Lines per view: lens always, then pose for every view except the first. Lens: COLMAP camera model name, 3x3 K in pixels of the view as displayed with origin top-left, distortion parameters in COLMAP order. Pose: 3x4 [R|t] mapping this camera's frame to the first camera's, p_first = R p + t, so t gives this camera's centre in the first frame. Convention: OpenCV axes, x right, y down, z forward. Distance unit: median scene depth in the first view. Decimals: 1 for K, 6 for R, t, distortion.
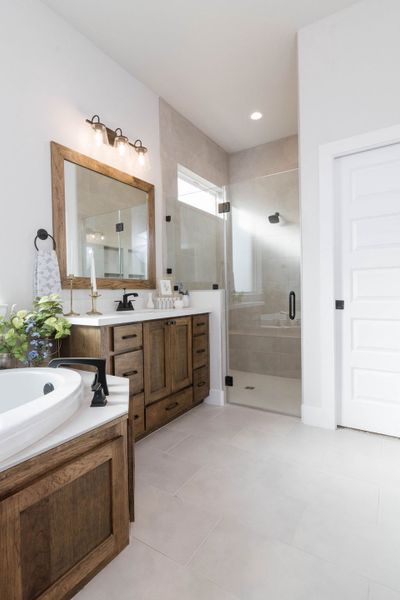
lens RADIAL K [[312.1, 0, 201.2], [0, 312.1, 297.5], [0, 0, 1]] dist [0.000083, -0.000183]
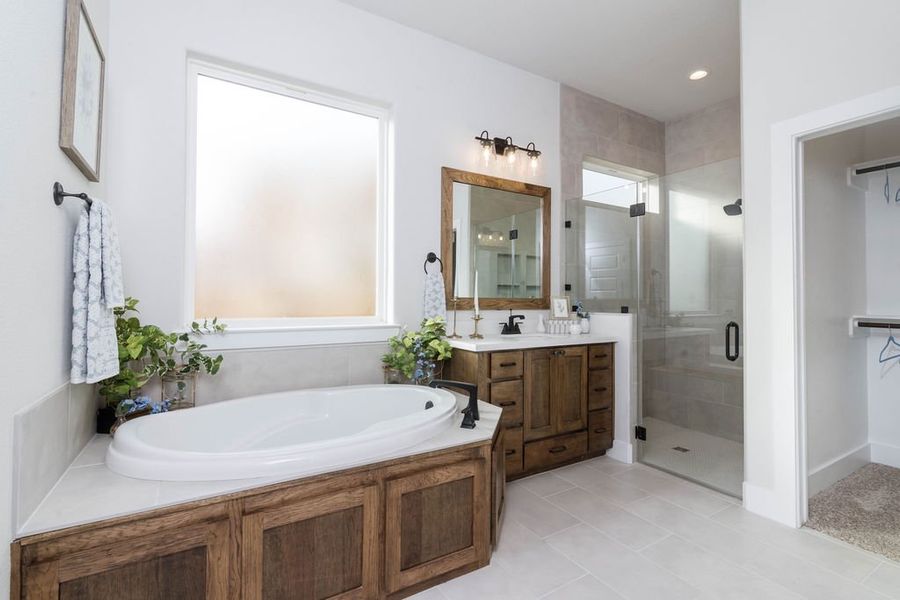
lens RADIAL K [[425.3, 0, 439.2], [0, 425.3, 273.7], [0, 0, 1]] dist [-0.000751, -0.000127]
pose [[0.891575, -0.000734, -0.452873, 0.131676], [-0.031430, 0.997487, -0.063493, -0.047722], [0.451782, 0.070842, 0.889311, -0.208385]]
